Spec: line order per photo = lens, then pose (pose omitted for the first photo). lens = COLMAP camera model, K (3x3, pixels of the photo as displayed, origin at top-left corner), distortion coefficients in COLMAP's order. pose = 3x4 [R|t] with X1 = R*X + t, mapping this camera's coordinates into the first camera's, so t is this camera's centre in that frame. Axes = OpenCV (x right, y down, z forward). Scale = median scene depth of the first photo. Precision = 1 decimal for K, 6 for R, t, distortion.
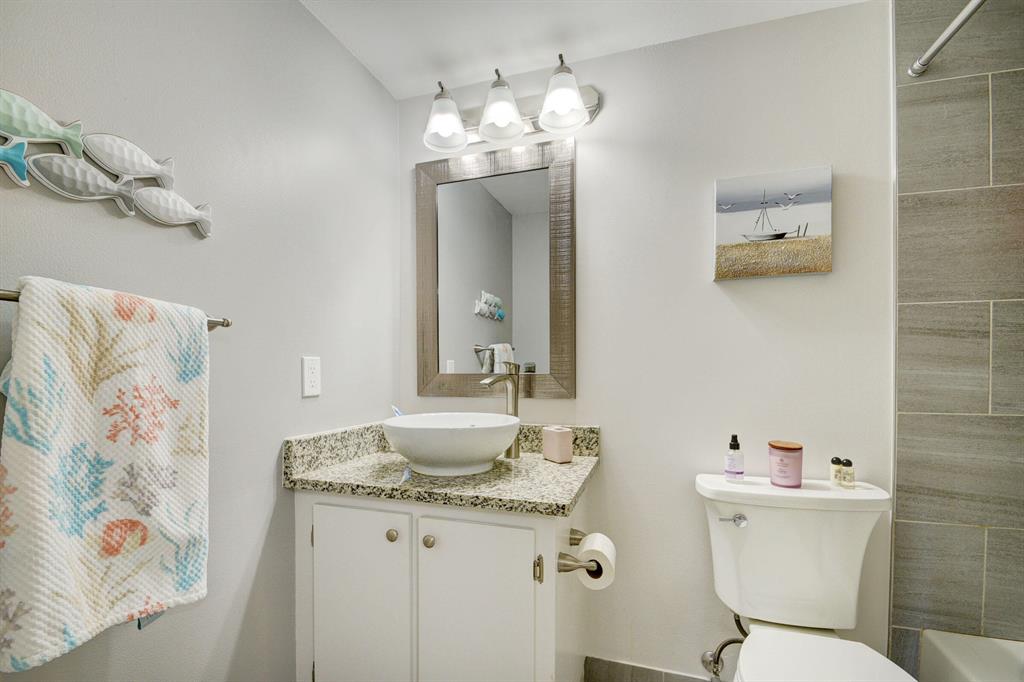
lens RADIAL K [[453.1, 0, 503.3], [0, 453.1, 374.9], [0, 0, 1]] dist [0.015551, -0.016305]
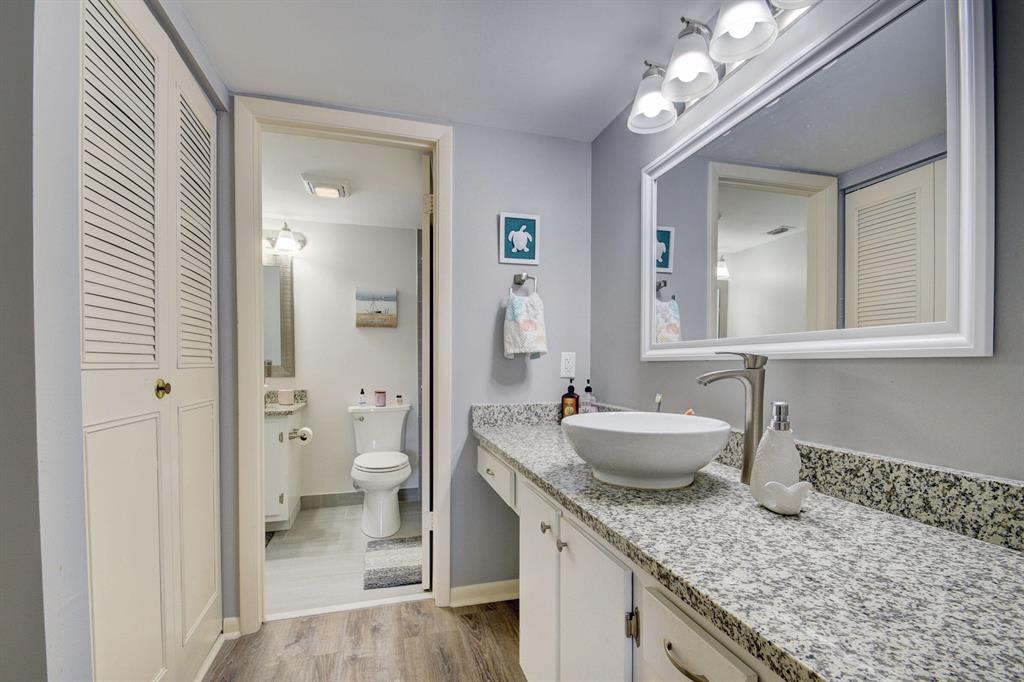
lens RADIAL K [[453.1, 0, 503.3], [0, 453.1, 374.9], [0, 0, 1]] dist [0.015551, -0.016305]
pose [[0.828004, -0.015319, 0.560512, -0.263266], [0.006821, 0.999828, 0.017251, 0.014838], [-0.560680, -0.010461, 0.827966, -1.539382]]
